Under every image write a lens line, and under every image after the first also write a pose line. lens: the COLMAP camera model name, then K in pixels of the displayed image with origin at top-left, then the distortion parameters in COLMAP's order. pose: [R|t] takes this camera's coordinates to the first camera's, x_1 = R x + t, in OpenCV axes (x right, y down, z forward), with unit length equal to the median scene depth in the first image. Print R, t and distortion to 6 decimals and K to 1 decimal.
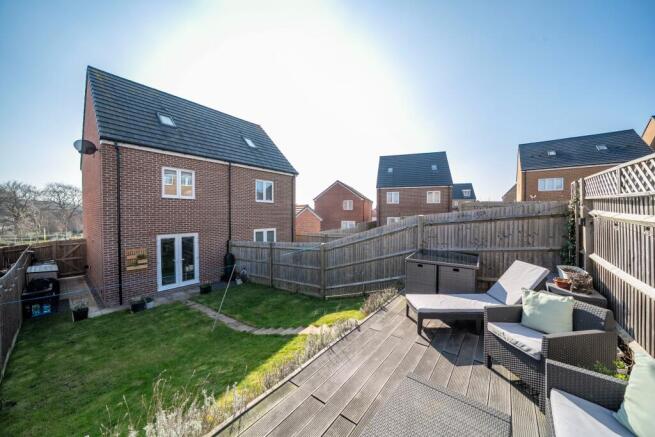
lens RADIAL K [[223.5, 0, 325.6], [0, 223.5, 217.2], [0, 0, 1]] dist [-0.001432, -0.000050]
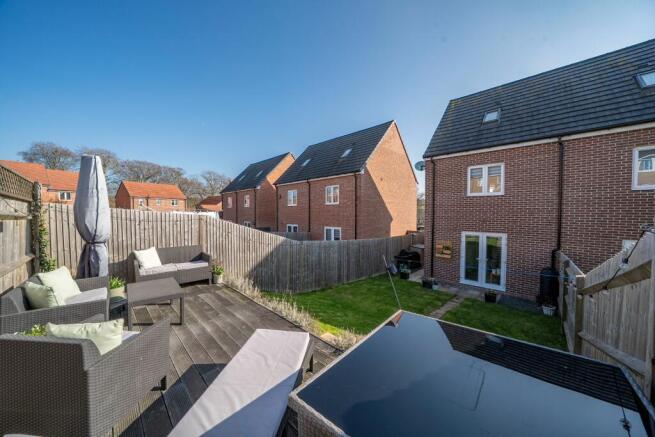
lens RADIAL K [[223.5, 0, 325.6], [0, 223.5, 217.2], [0, 0, 1]] dist [-0.001432, -0.000050]
pose [[-0.074670, 0.030290, -0.996748, 0.379171], [-0.012695, 0.999429, 0.031323, -0.014005], [0.997128, 0.014992, -0.074242, 0.412451]]
